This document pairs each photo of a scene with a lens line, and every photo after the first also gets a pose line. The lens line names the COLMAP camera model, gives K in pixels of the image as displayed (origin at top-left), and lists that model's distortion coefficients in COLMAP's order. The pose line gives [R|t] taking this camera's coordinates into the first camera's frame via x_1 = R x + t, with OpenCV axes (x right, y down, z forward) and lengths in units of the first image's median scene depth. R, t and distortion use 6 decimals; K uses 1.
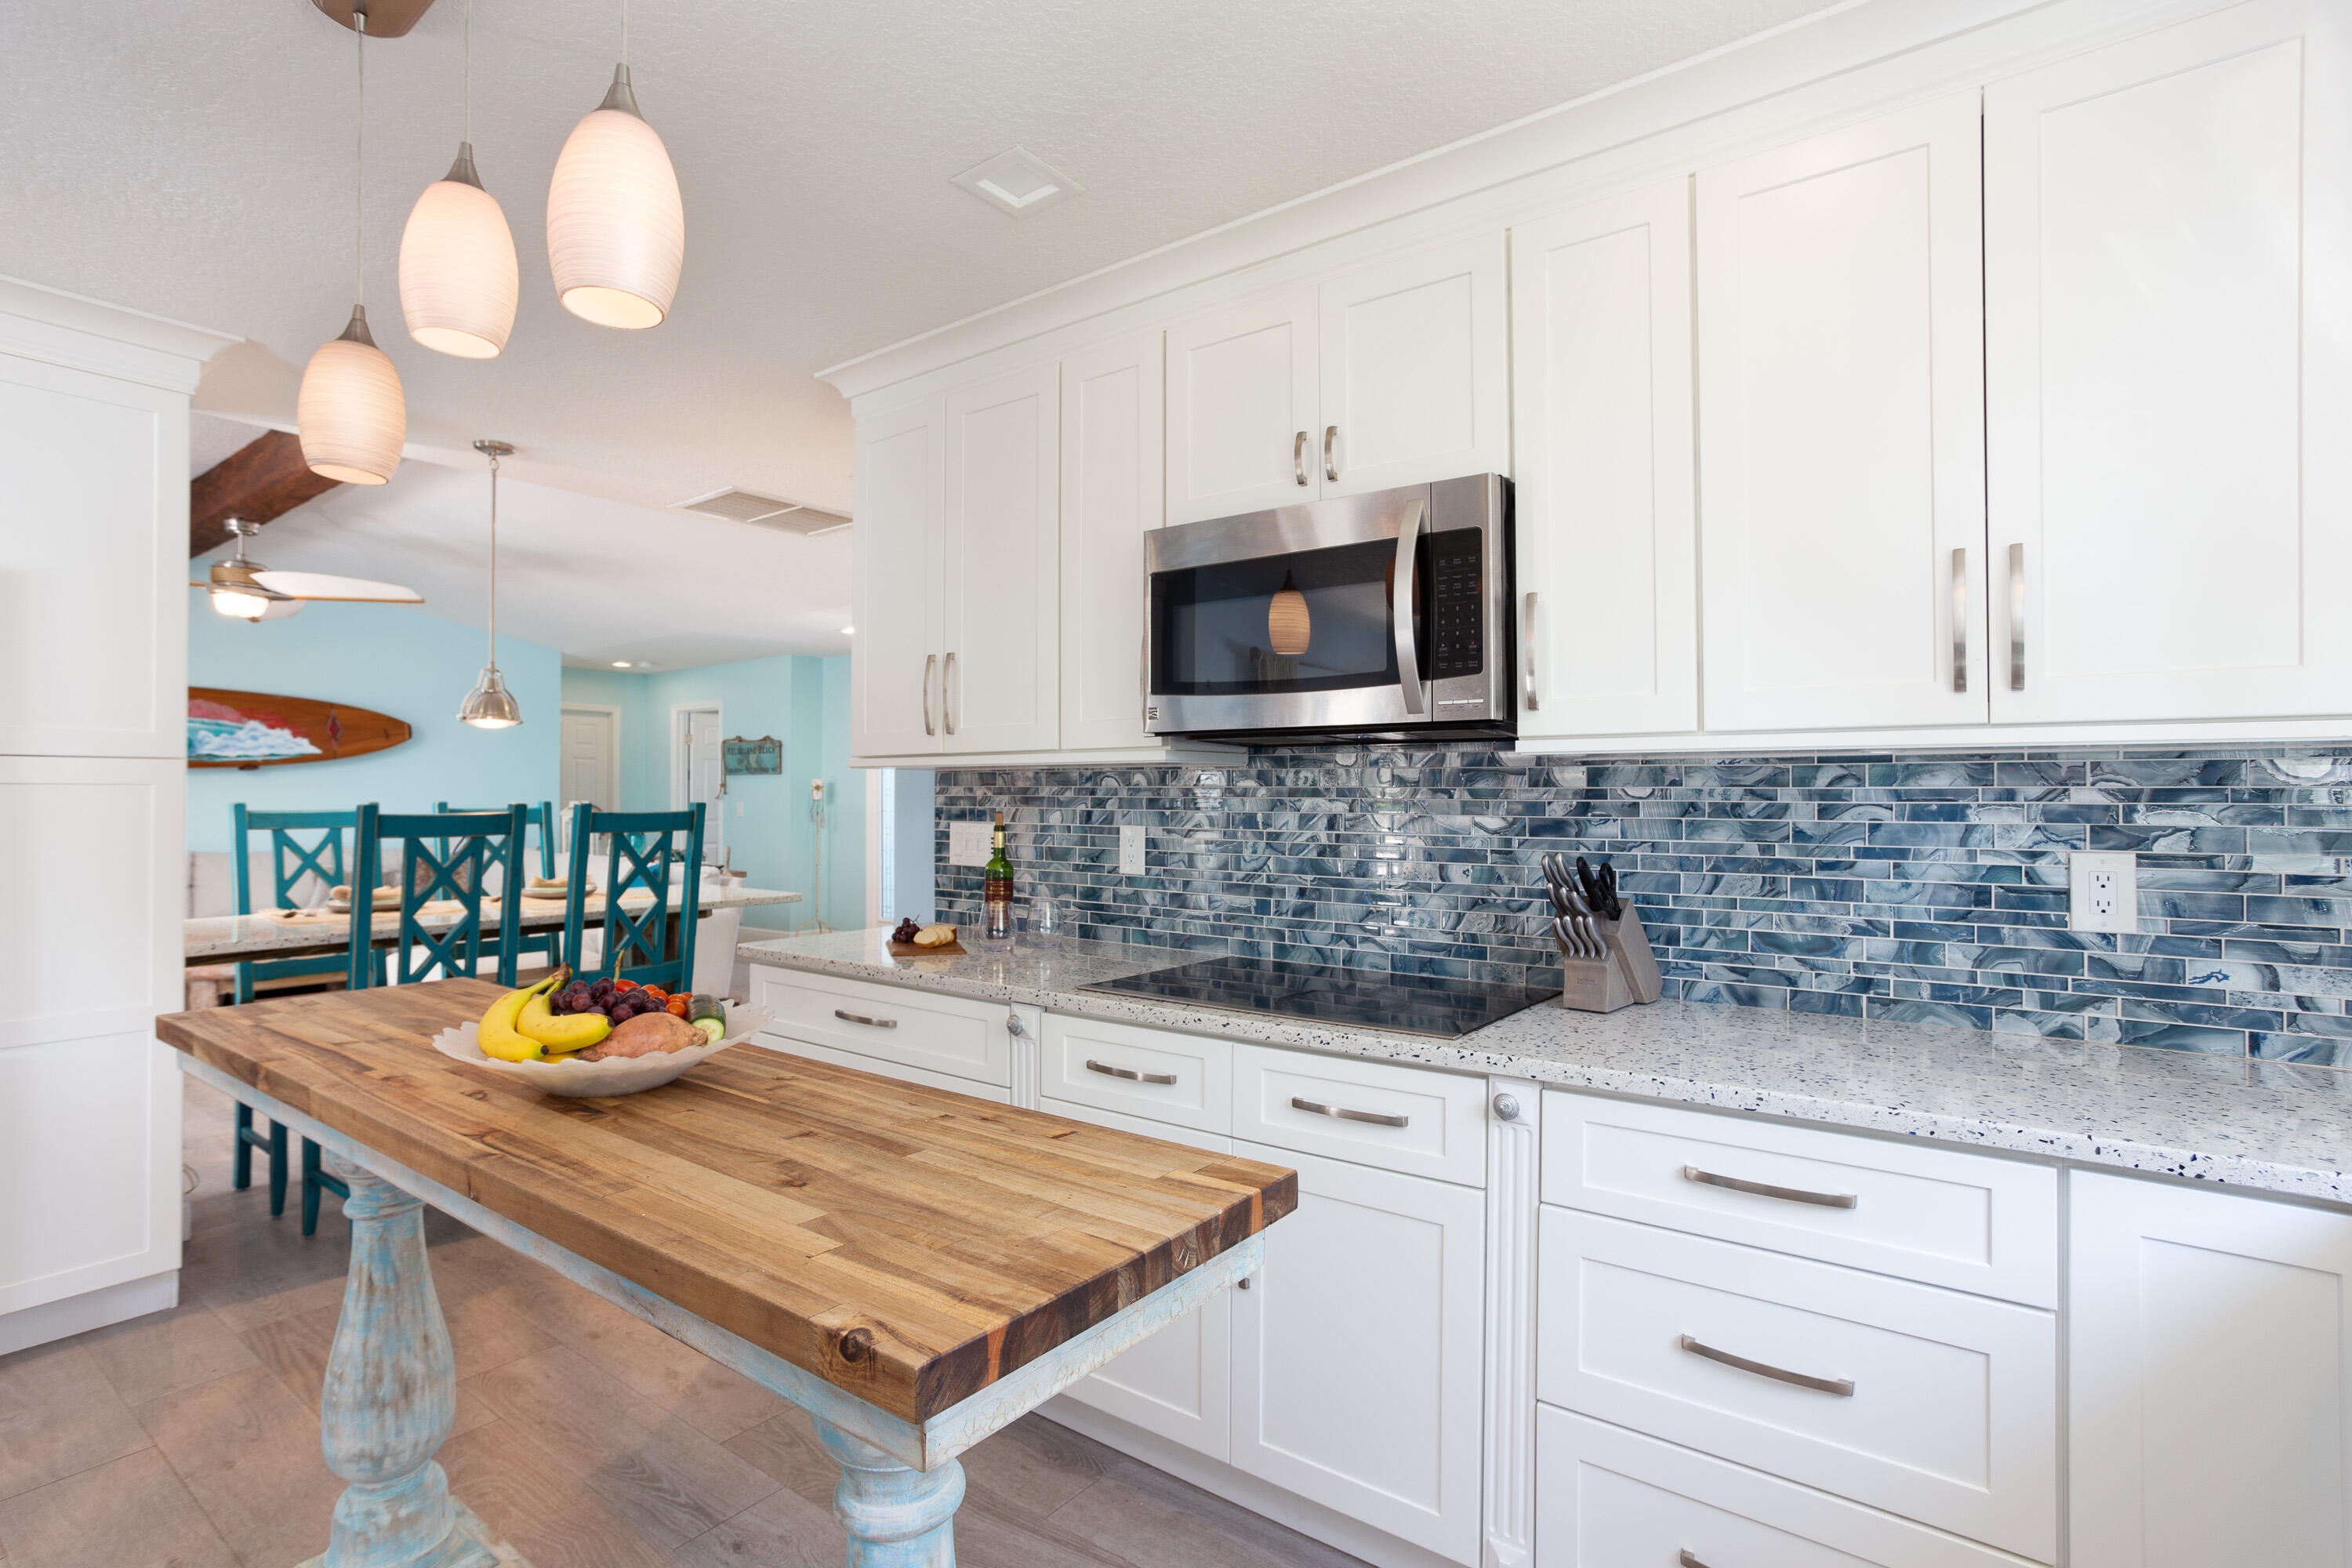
lens RADIAL K [[1121.3, 0, 1176.9], [0, 1121.3, 786.9], [0, 0, 1]] dist [0.005395, 0.000682]
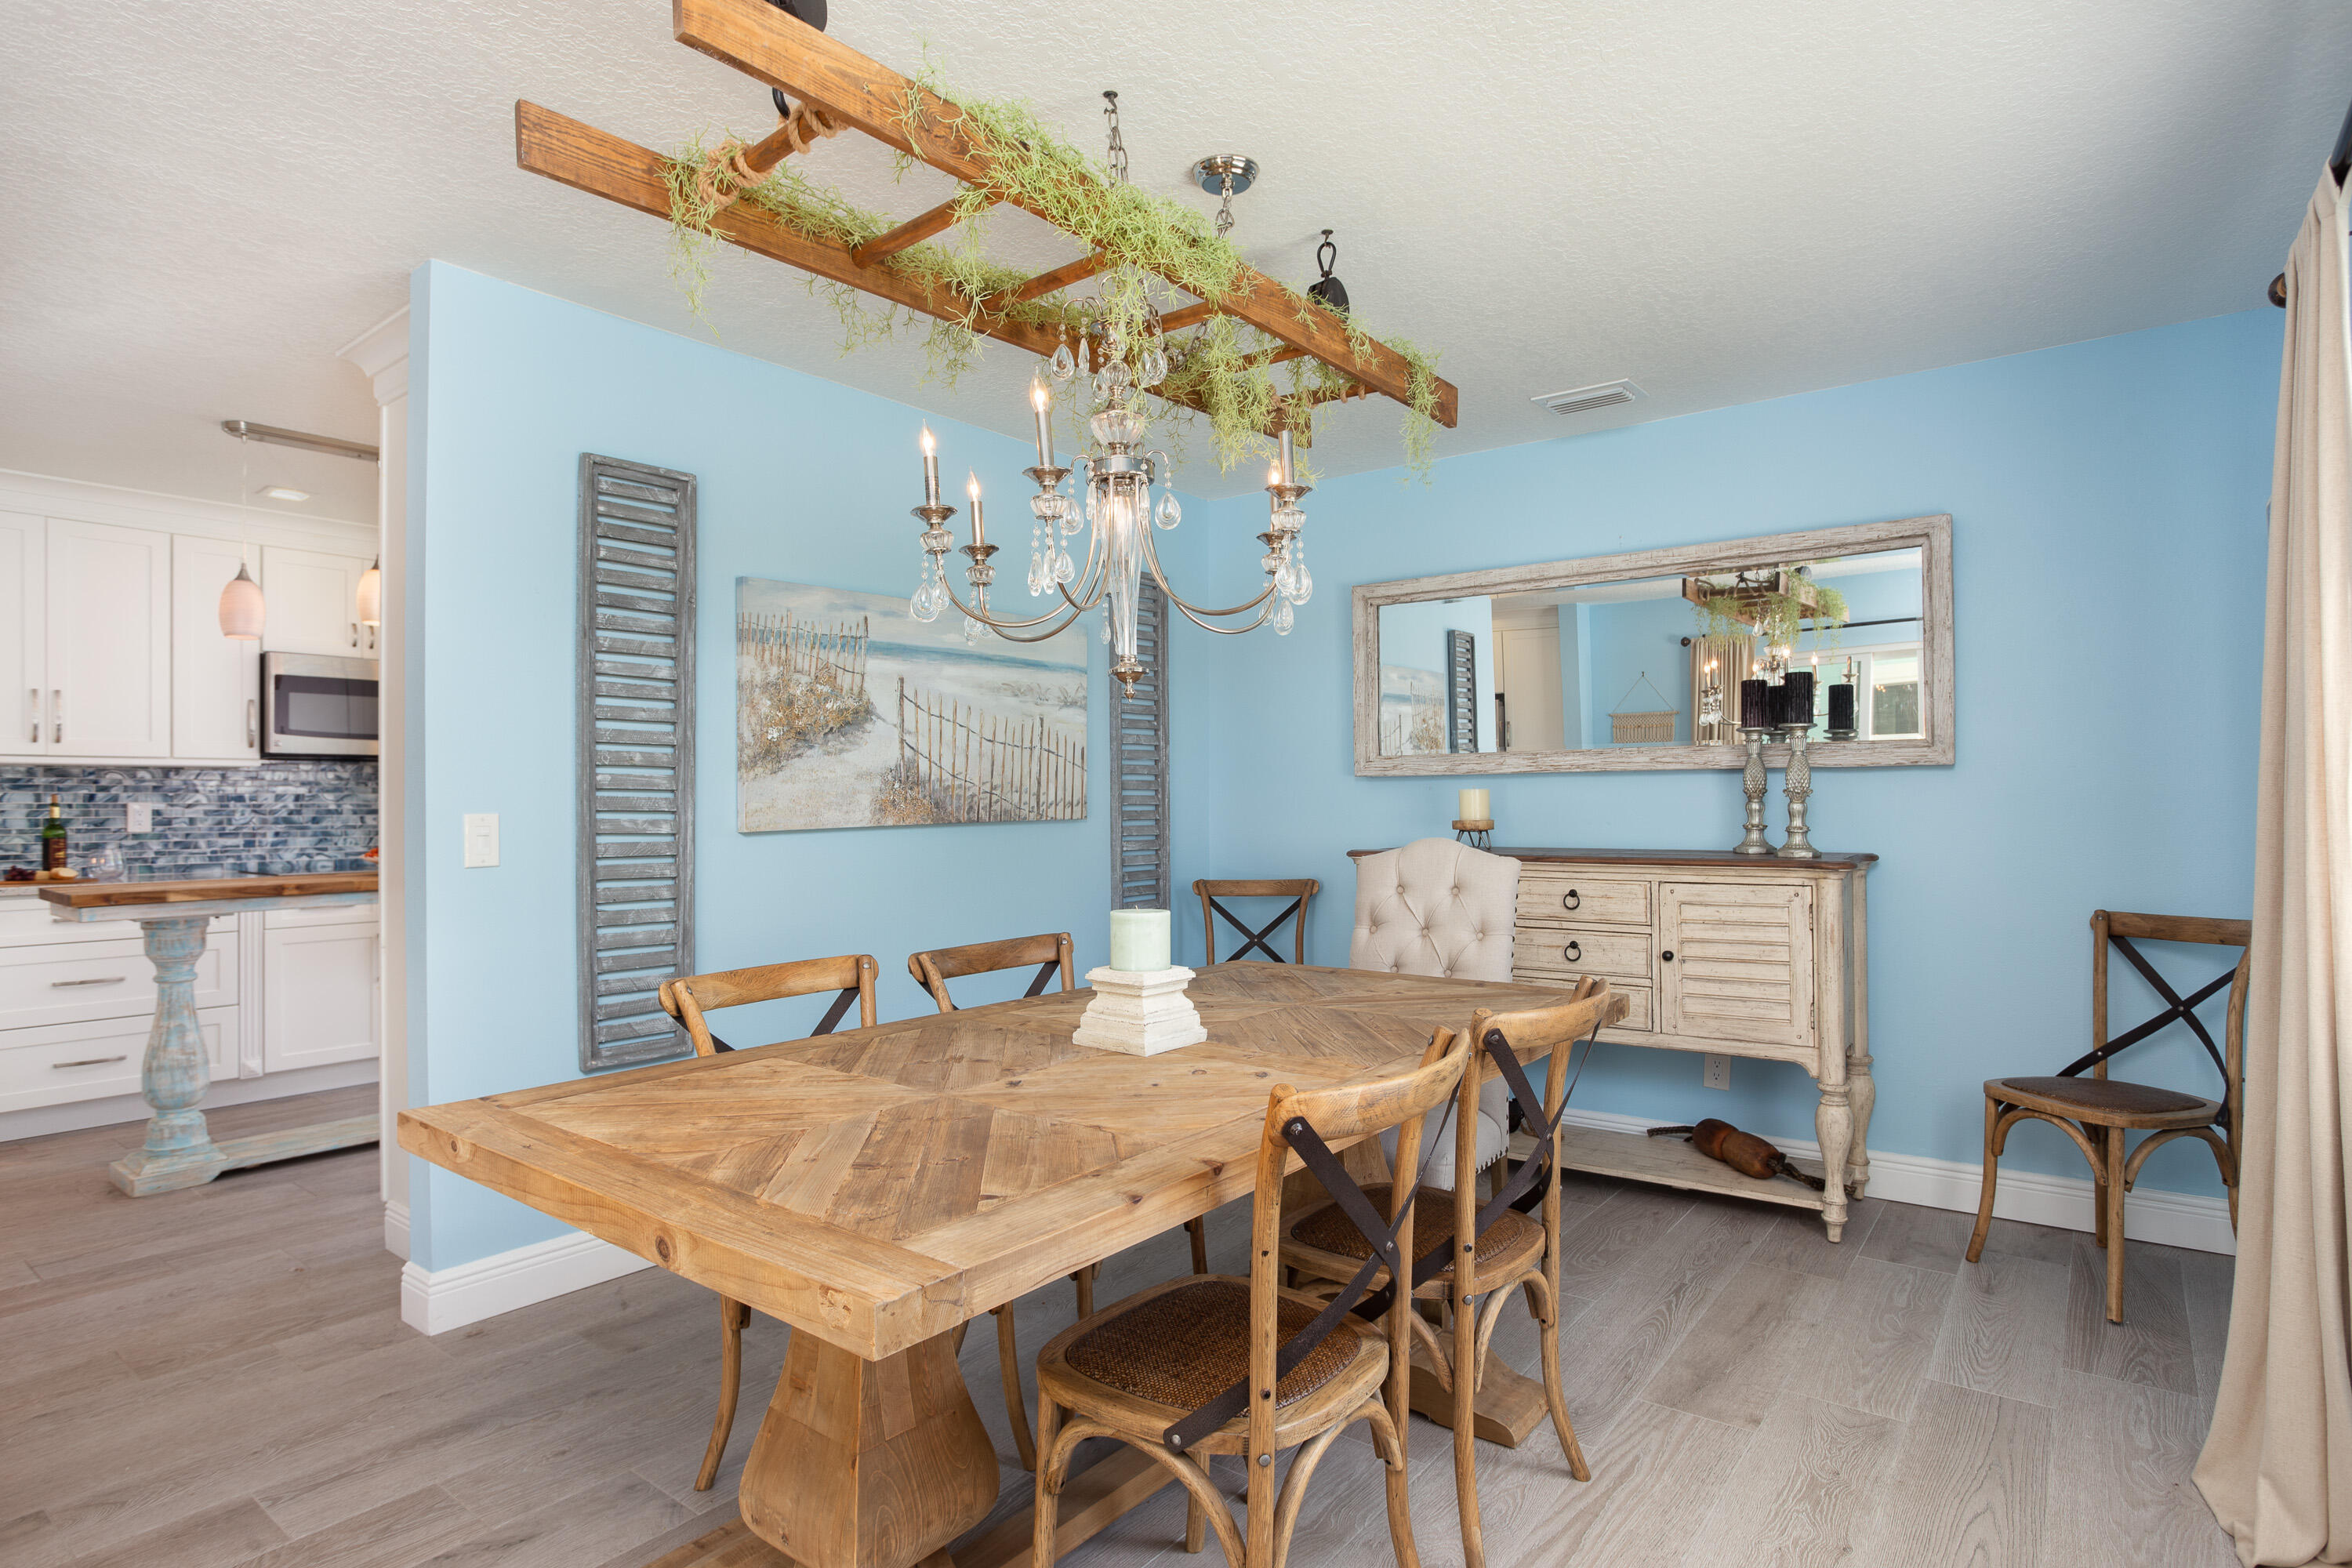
lens RADIAL K [[1213.1, 0, 1179.5], [0, 1213.1, 785.5], [0, 0, 1]] dist [-0.007435, -0.000669]
pose [[0.022854, 0.008500, 0.999703, -1.861269], [-0.003133, 0.999960, -0.008431, 0.020561], [-0.999734, -0.002939, 0.022880, -0.594087]]
